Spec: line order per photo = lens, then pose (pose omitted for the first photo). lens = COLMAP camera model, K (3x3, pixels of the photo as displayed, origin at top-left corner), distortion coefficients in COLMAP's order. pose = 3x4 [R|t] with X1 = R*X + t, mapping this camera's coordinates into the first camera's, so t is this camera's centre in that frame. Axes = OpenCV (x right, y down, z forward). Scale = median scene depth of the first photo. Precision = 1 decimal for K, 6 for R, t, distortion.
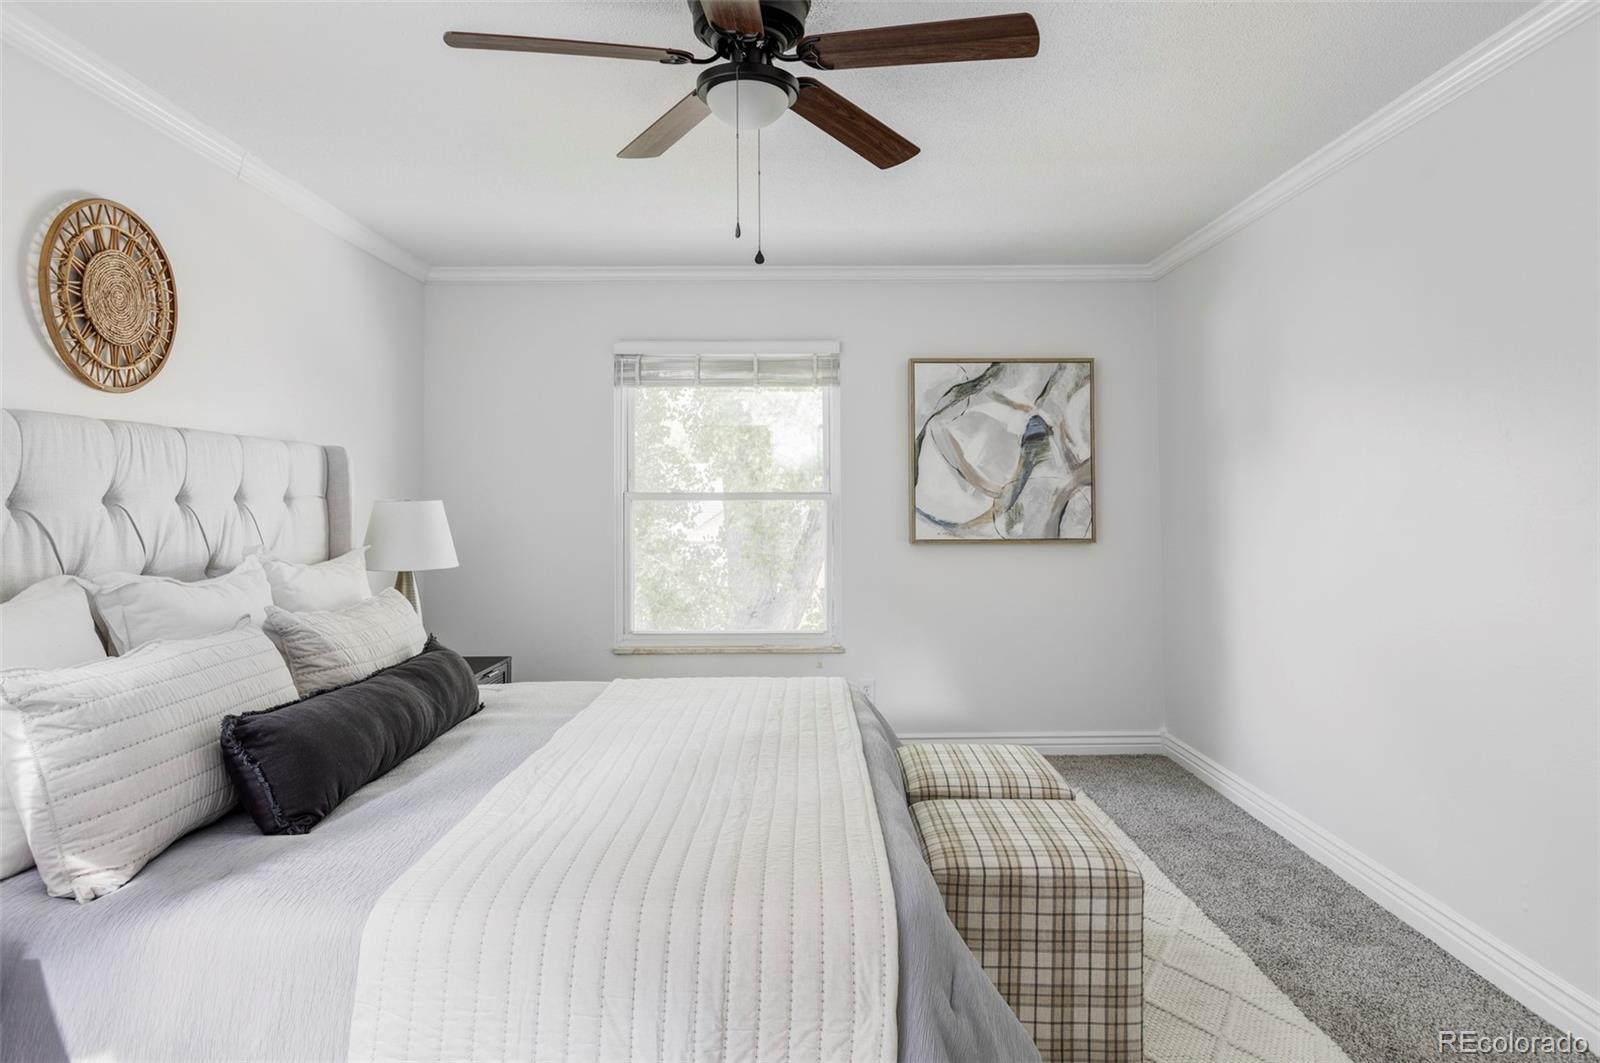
lens RADIAL K [[959.8, 0, 795.1], [0, 959.8, 494.0], [0, 0, 1]] dist [-0.001091, -0.000407]
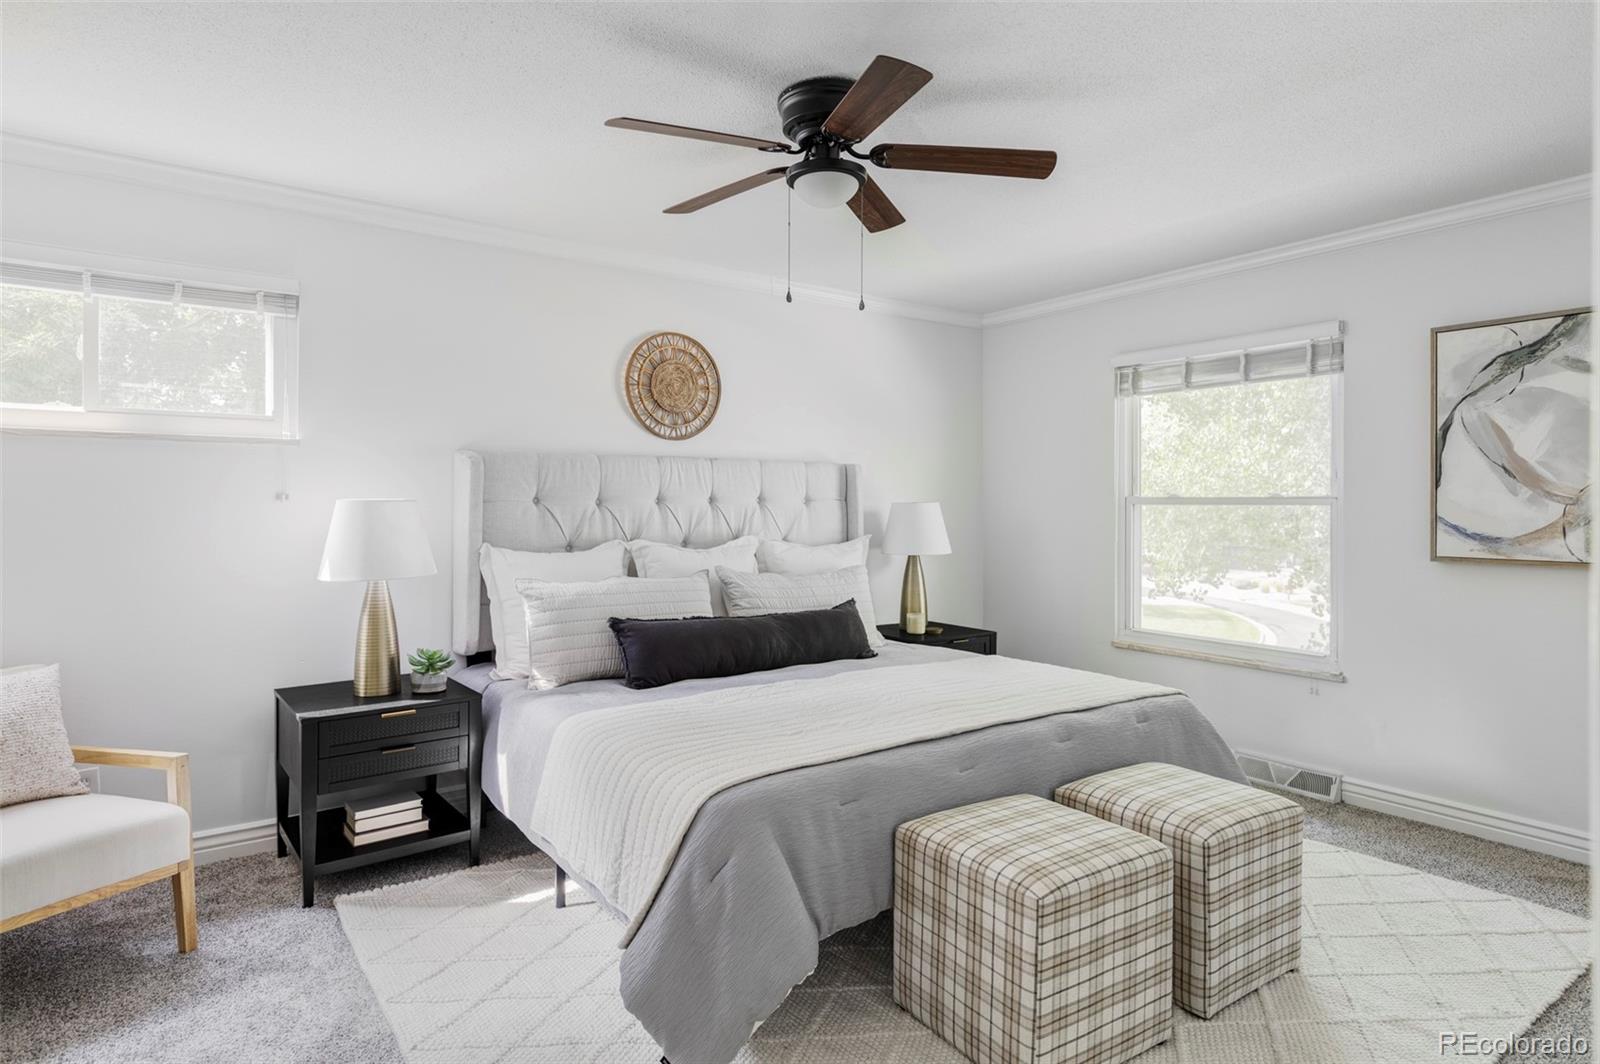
lens RADIAL K [[893.4, 0, 800.0], [0, 893.4, 532.0], [0, 0, 1]] dist [0.003787, 0.000006]
pose [[0.559462, 0.032991, -0.828199, 0.474978], [-0.002213, 0.999263, 0.038310, 0.000185], [0.828853, -0.019600, 0.559123, 0.157420]]
